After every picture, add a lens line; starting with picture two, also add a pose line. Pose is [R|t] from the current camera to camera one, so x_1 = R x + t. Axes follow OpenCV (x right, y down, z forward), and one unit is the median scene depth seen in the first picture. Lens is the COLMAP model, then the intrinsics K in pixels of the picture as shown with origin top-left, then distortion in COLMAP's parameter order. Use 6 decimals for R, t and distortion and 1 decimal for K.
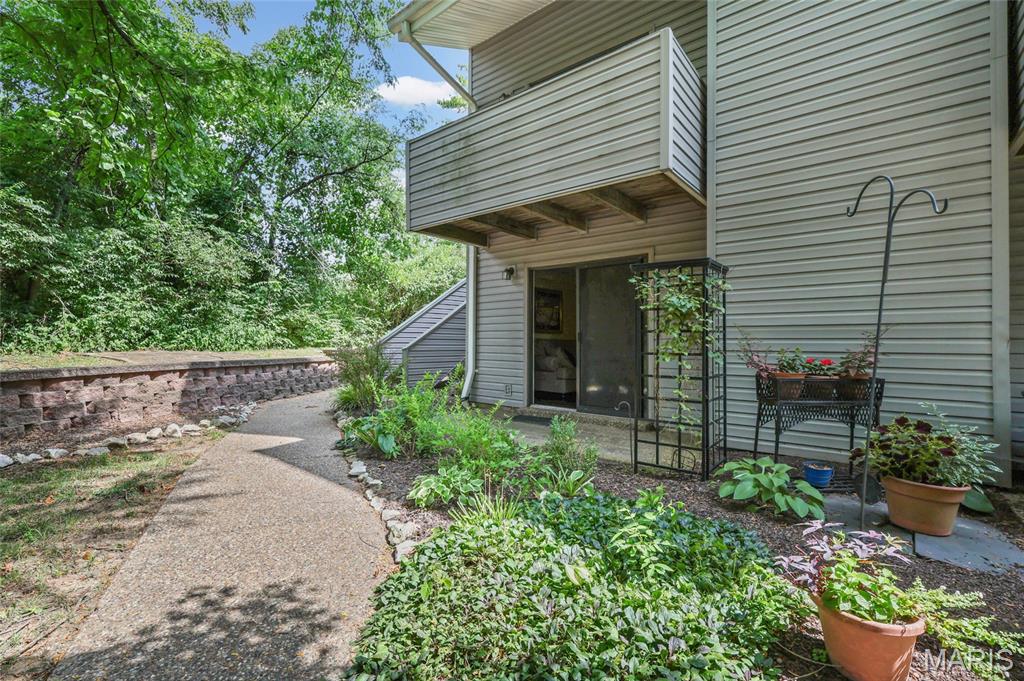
lens RADIAL K [[452.0, 0, 513.9], [0, 452.0, 335.3], [0, 0, 1]] dist [0.003649, 0.000586]
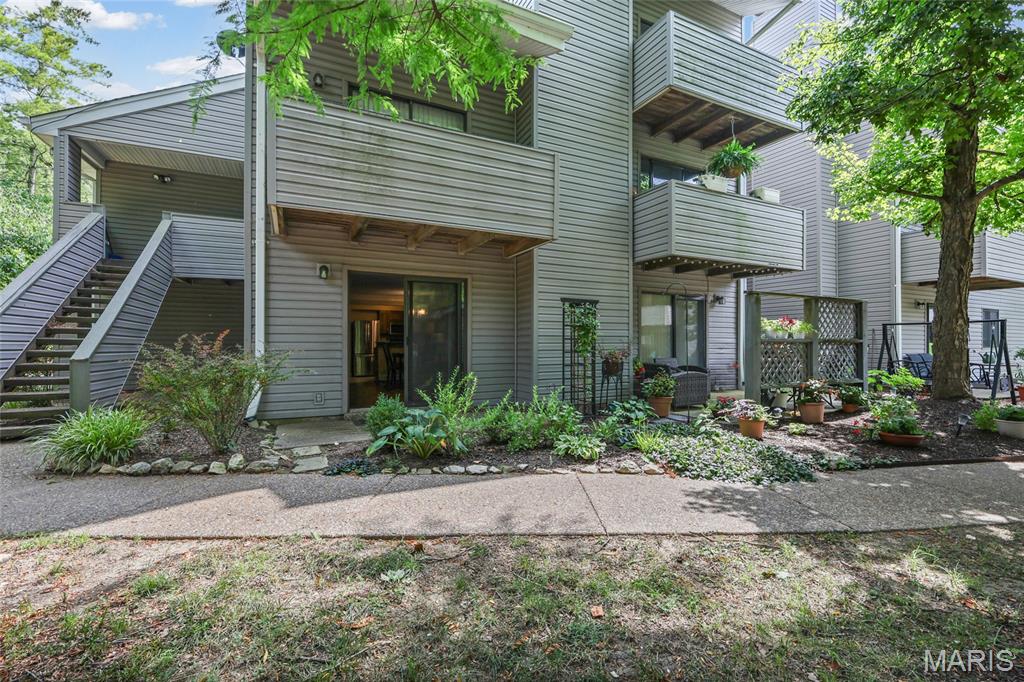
lens RADIAL K [[452.0, 0, 514.4], [0, 452.0, 343.7], [0, 0, 1]] dist [0.003649, 0.000586]
pose [[0.420327, -0.007794, 0.907339, -1.806416], [-0.010875, 0.999848, 0.013626, -0.020318], [-0.907307, -0.015594, 0.420178, 0.686884]]
